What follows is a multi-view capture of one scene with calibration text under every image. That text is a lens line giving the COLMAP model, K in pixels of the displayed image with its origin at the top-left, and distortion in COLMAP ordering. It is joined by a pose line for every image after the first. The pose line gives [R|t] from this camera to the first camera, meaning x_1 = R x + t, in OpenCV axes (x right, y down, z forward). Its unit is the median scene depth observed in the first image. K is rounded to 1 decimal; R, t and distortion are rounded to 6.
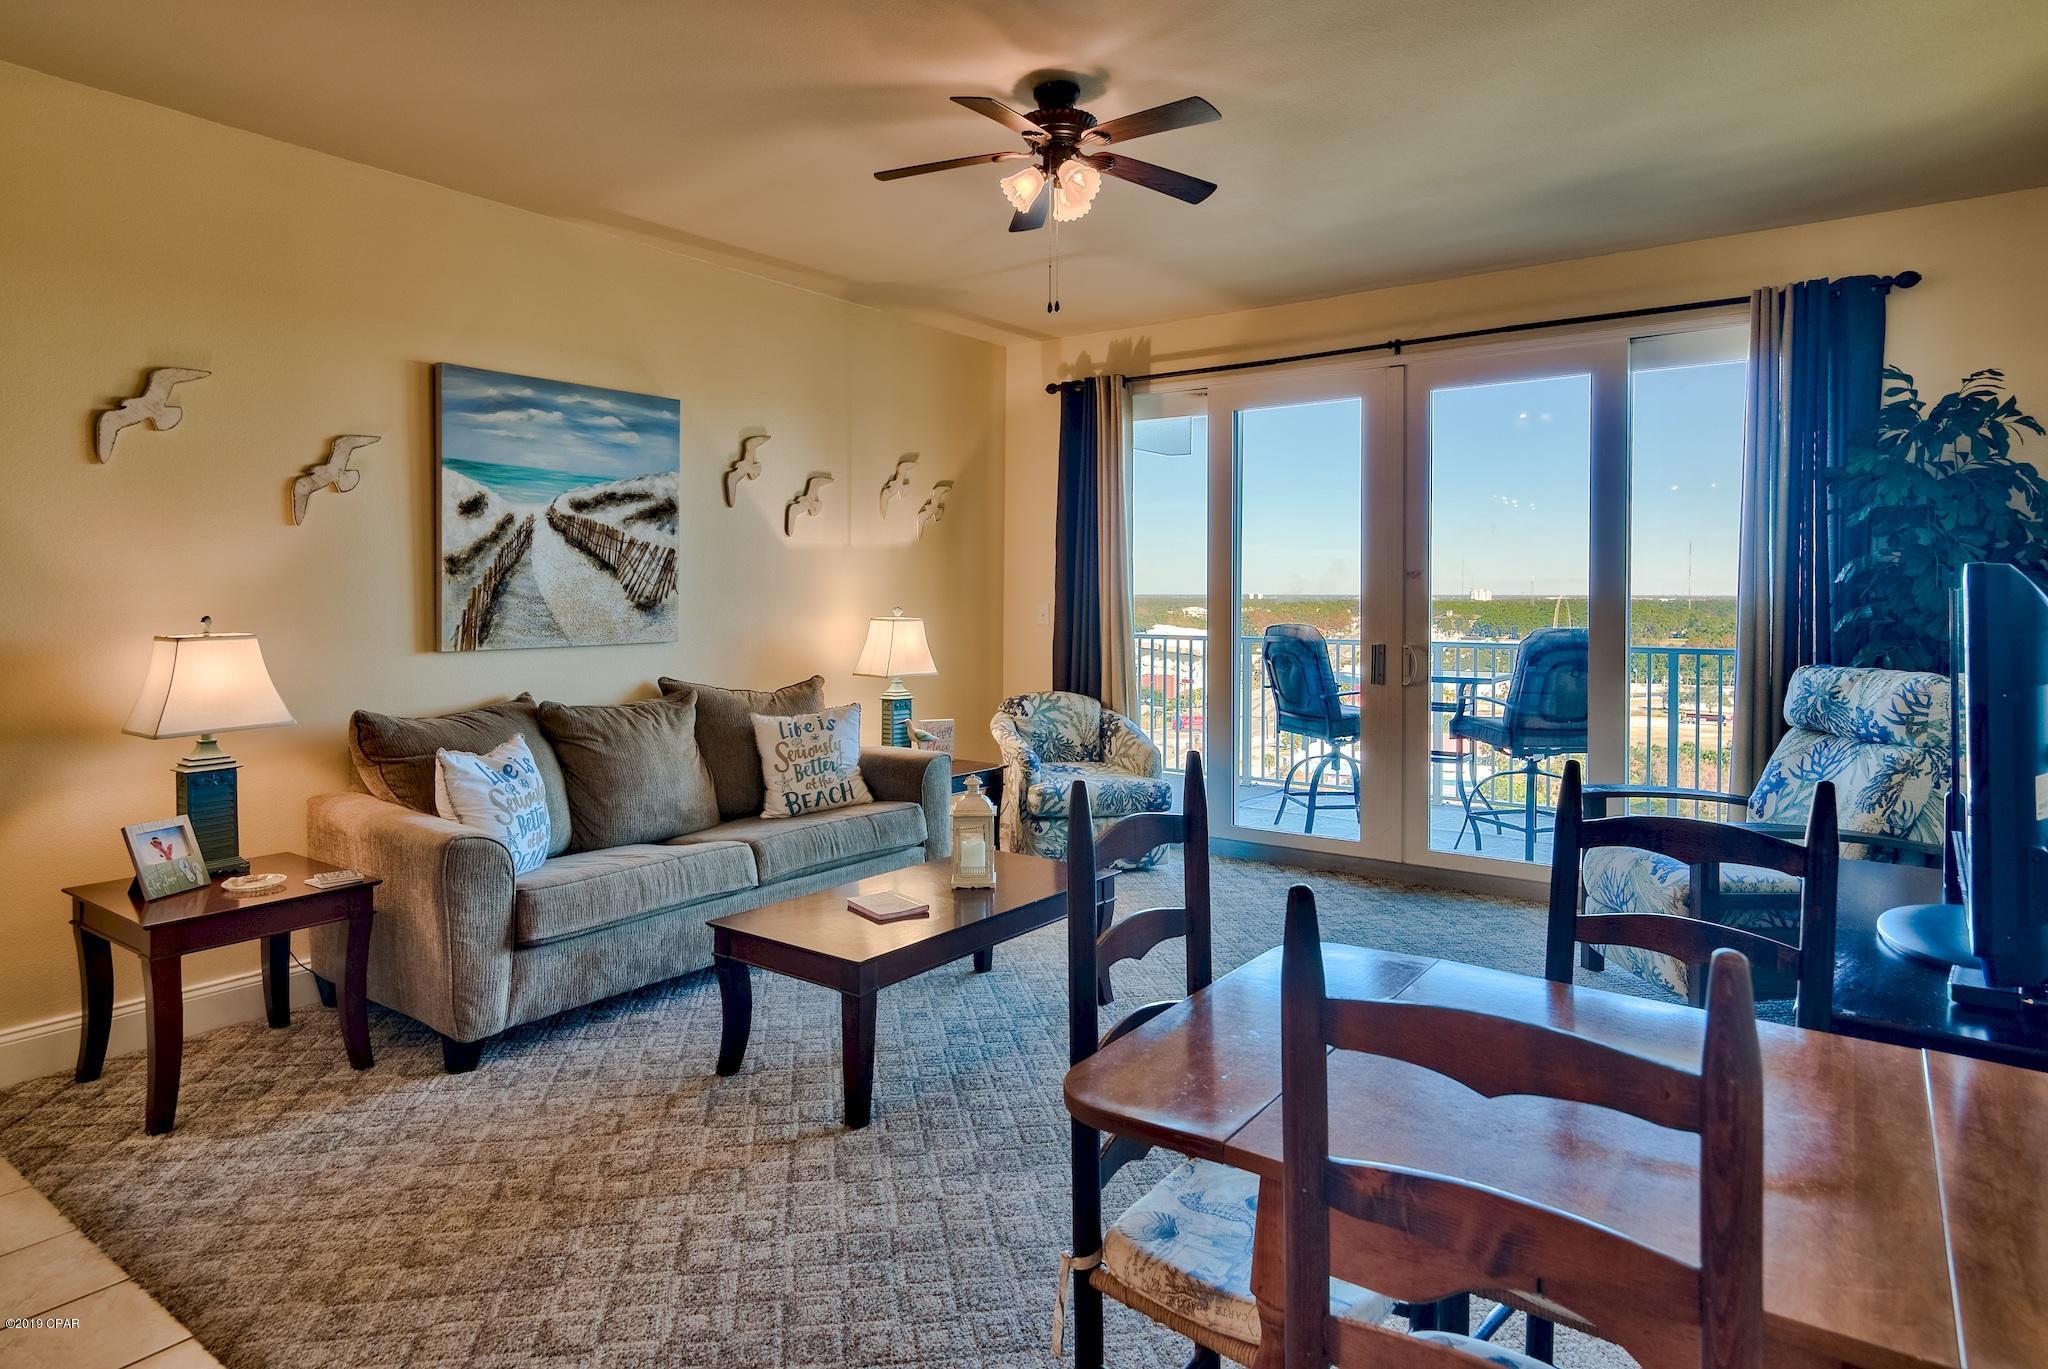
lens RADIAL K [[1183.6, 0, 1012.5], [0, 1183.6, 609.1], [0, 0, 1]] dist [0.009800, 0.000823]
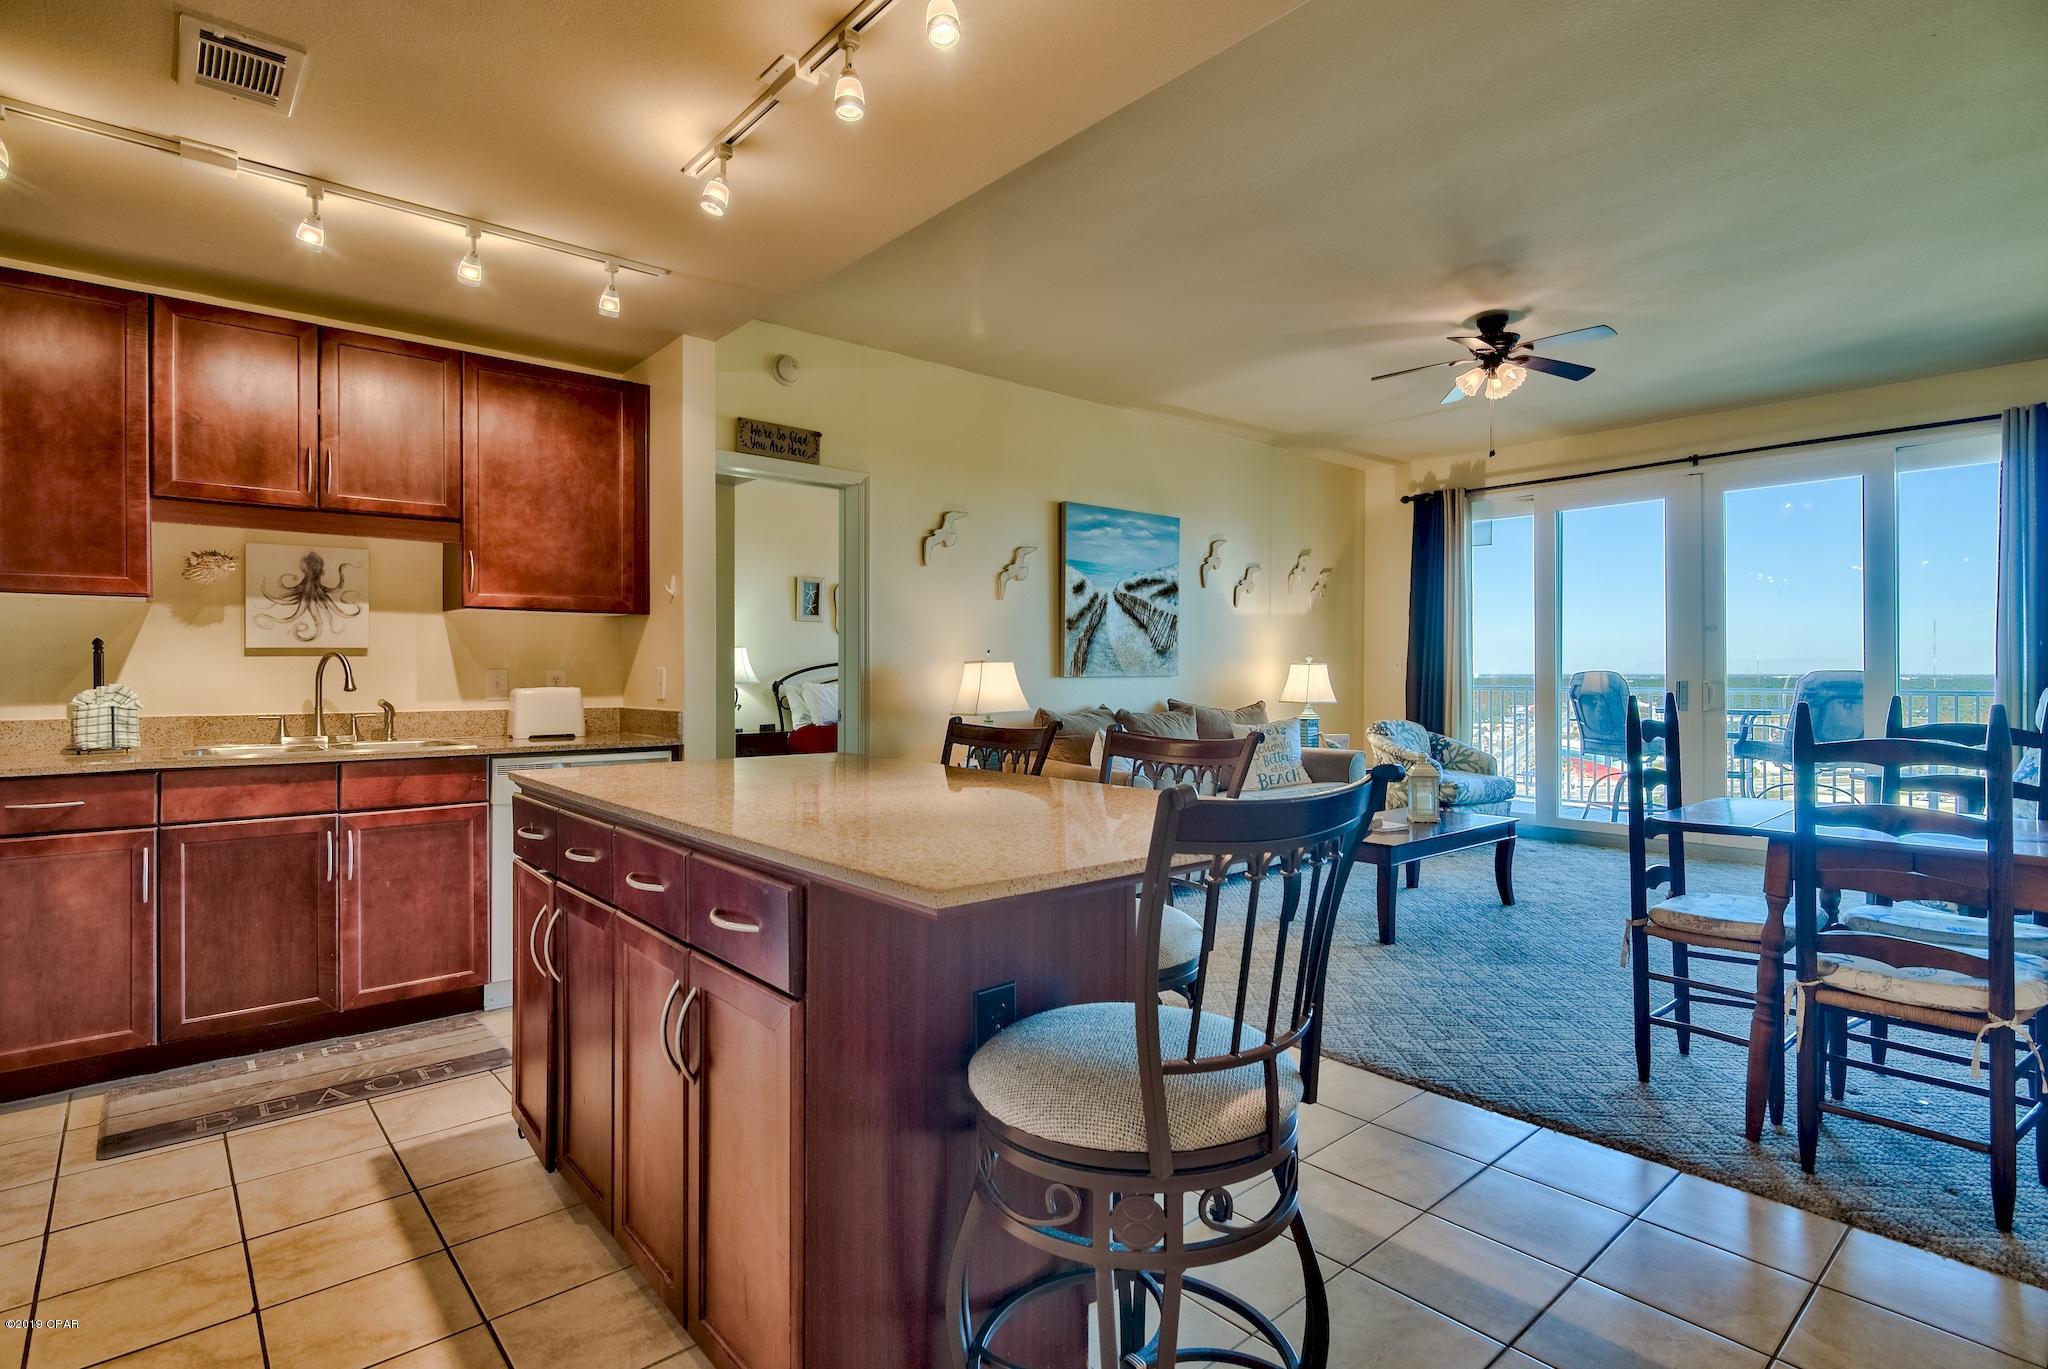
lens RADIAL K [[1016.6, 0, 1016.4], [0, 1016.6, 668.6], [0, 0, 1]] dist [-0.003198, 0.000300]
pose [[0.976273, -0.003145, -0.216522, -0.213433], [-0.000778, 0.999837, -0.018032, 0.044370], [0.216543, 0.017772, 0.976111, -0.344671]]
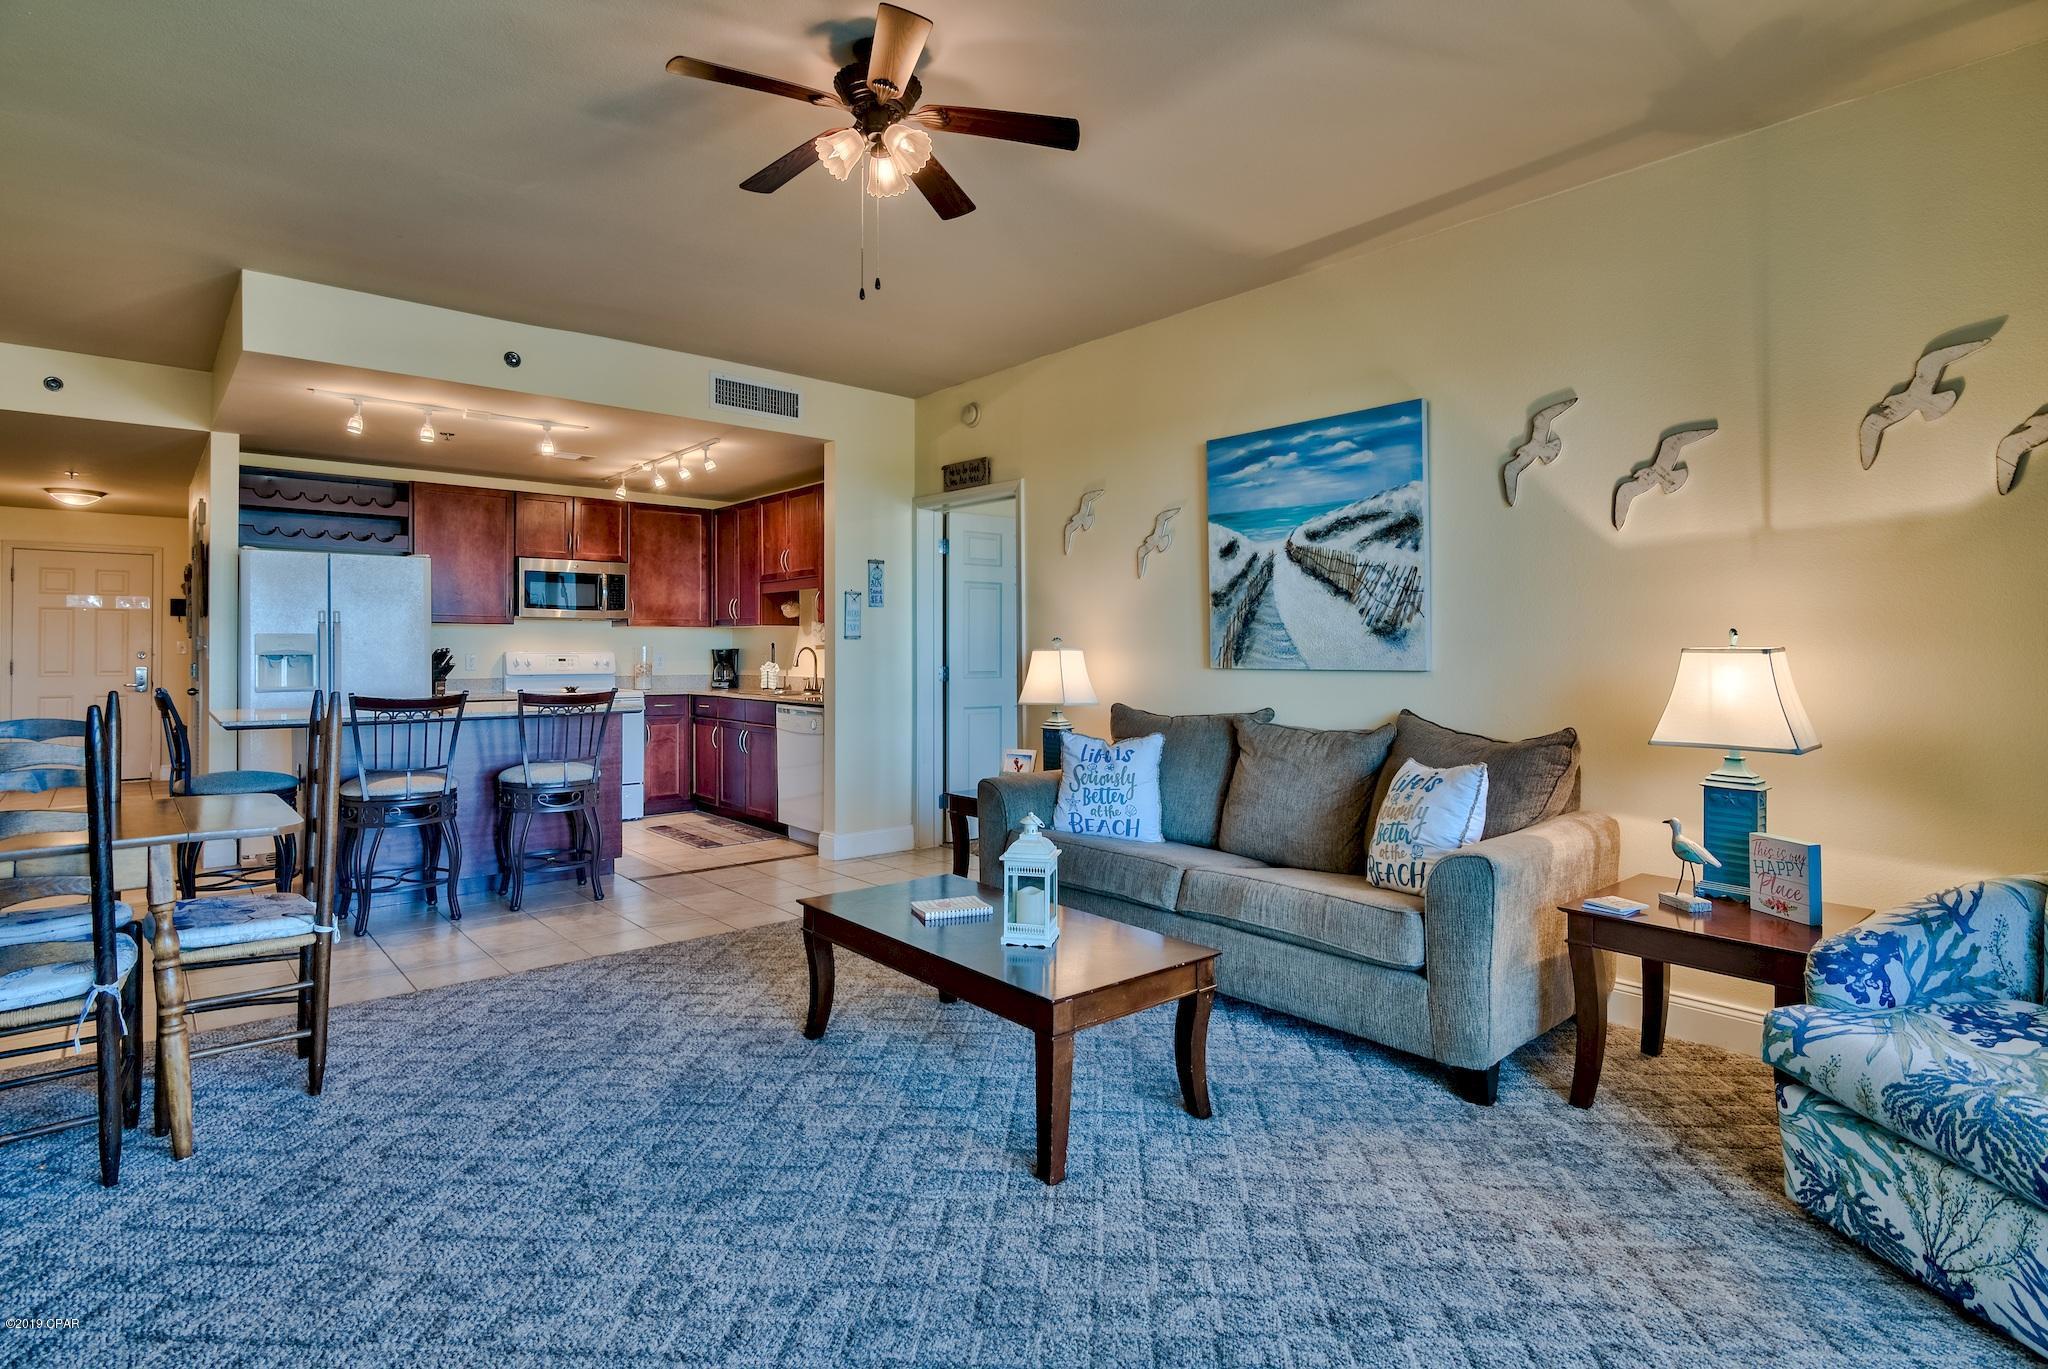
lens RADIAL K [[1035.2, 0, 1028.6], [0, 1035.2, 641.0], [0, 0, 1]] dist [-0.001010, 0.000356]
pose [[-0.219592, -0.010536, -0.975535, 0.565473], [-0.015031, 0.999860, -0.007416, 0.015904], [0.975476, 0.013035, -0.219720, 0.931884]]
